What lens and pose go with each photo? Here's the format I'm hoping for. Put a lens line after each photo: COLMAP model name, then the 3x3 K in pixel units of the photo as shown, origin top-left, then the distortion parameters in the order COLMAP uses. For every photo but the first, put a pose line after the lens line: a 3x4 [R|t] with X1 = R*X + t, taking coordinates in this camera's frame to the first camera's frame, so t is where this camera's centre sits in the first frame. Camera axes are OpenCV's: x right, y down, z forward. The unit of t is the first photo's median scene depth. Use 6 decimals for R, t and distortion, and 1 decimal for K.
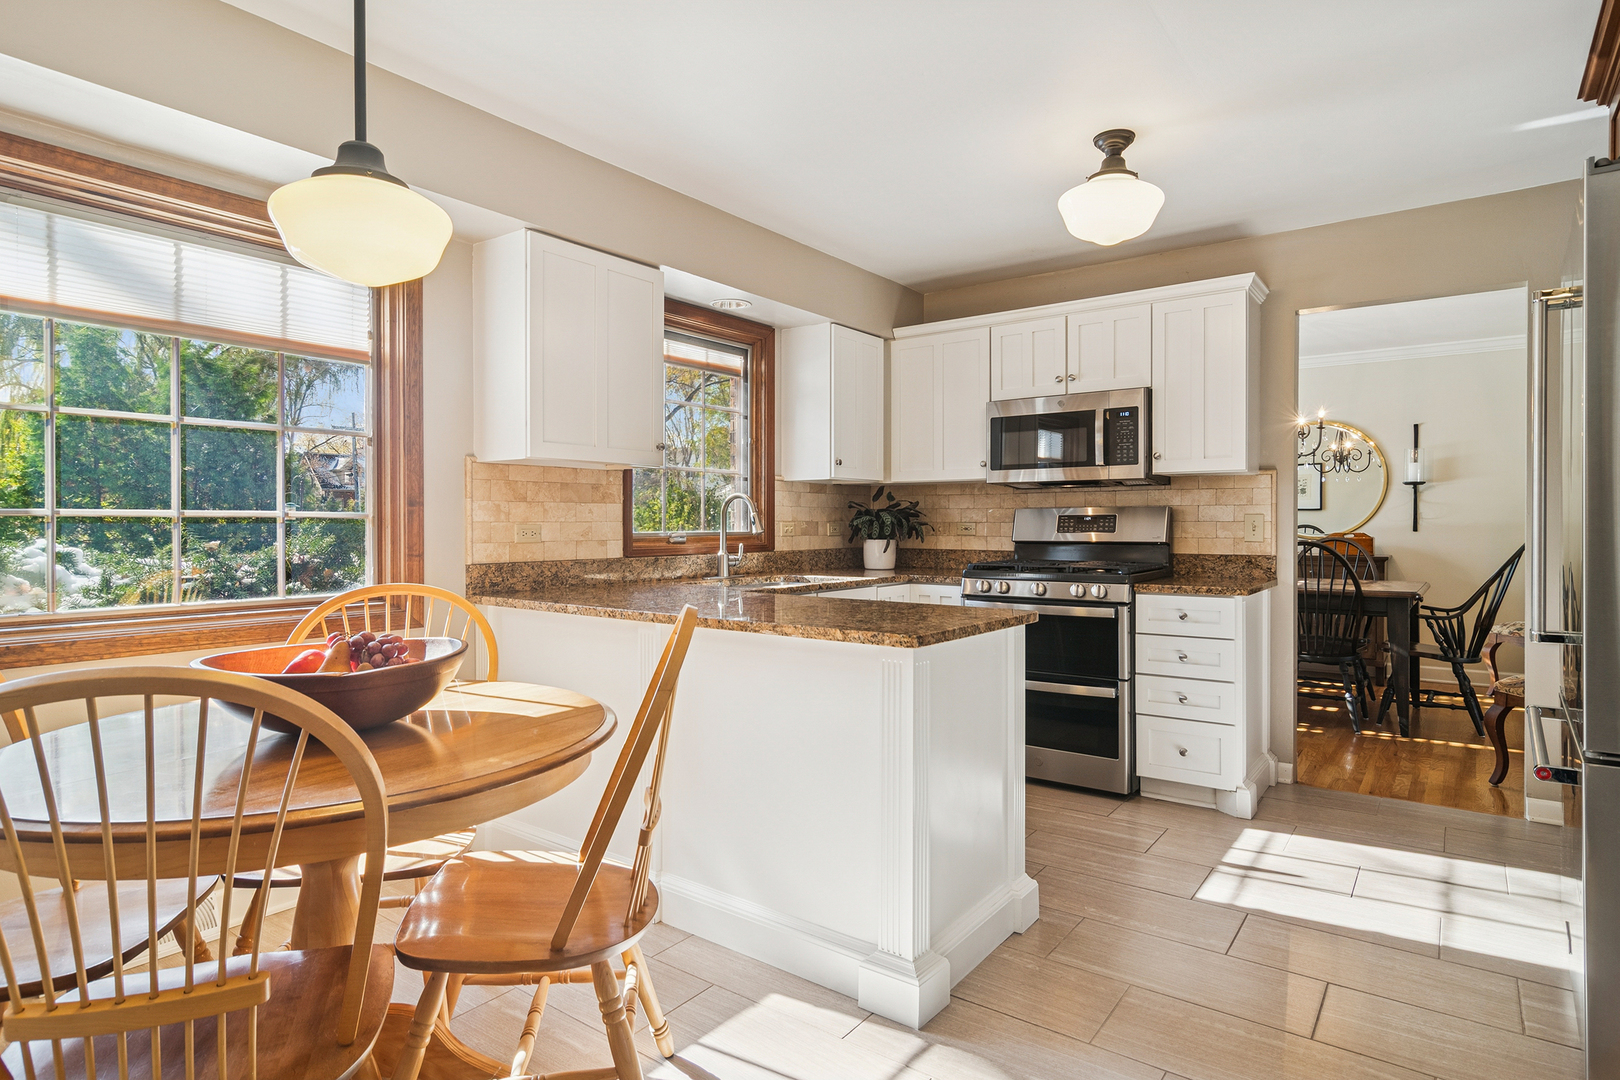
lens RADIAL K [[880.7, 0, 789.4], [0, 880.7, 526.0], [0, 0, 1]] dist [0.005103, -0.000541]
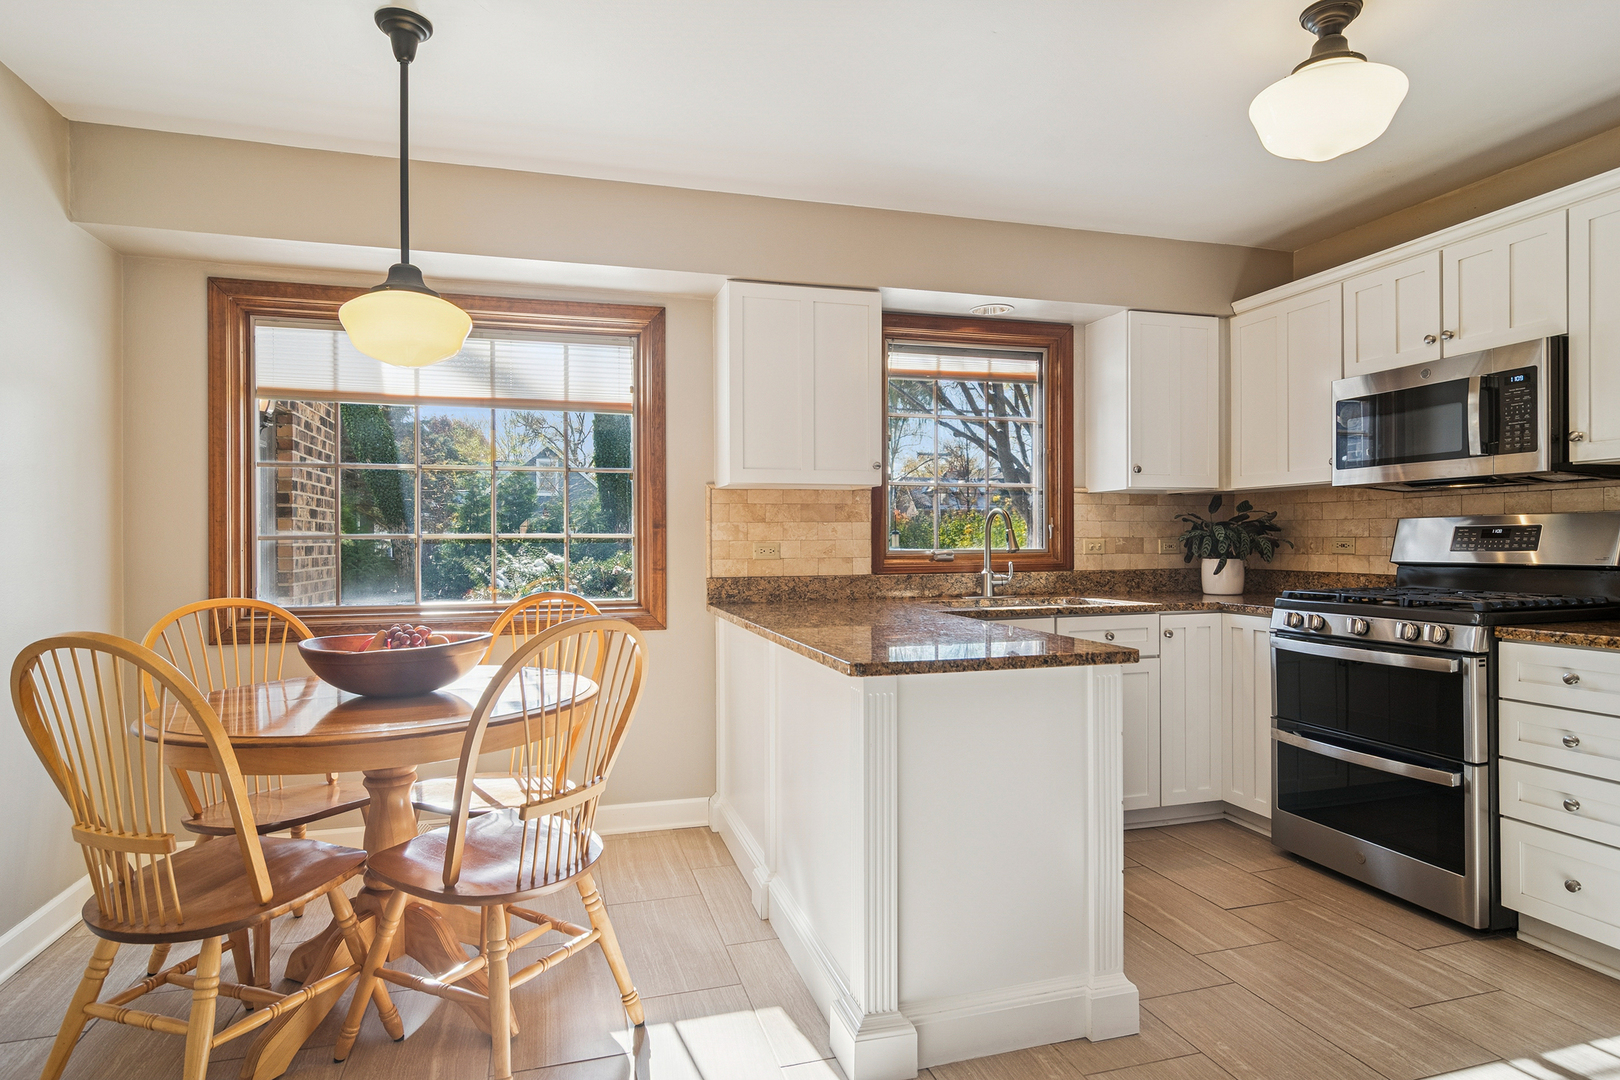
lens RADIAL K [[880.7, 0, 795.8], [0, 880.7, 545.1], [0, 0, 1]] dist [0.005103, -0.000541]
pose [[0.805127, -0.001282, -0.593102, 0.344184], [0.003889, 0.999988, 0.003118, -0.001868], [0.593090, -0.004817, 0.805122, 0.115475]]
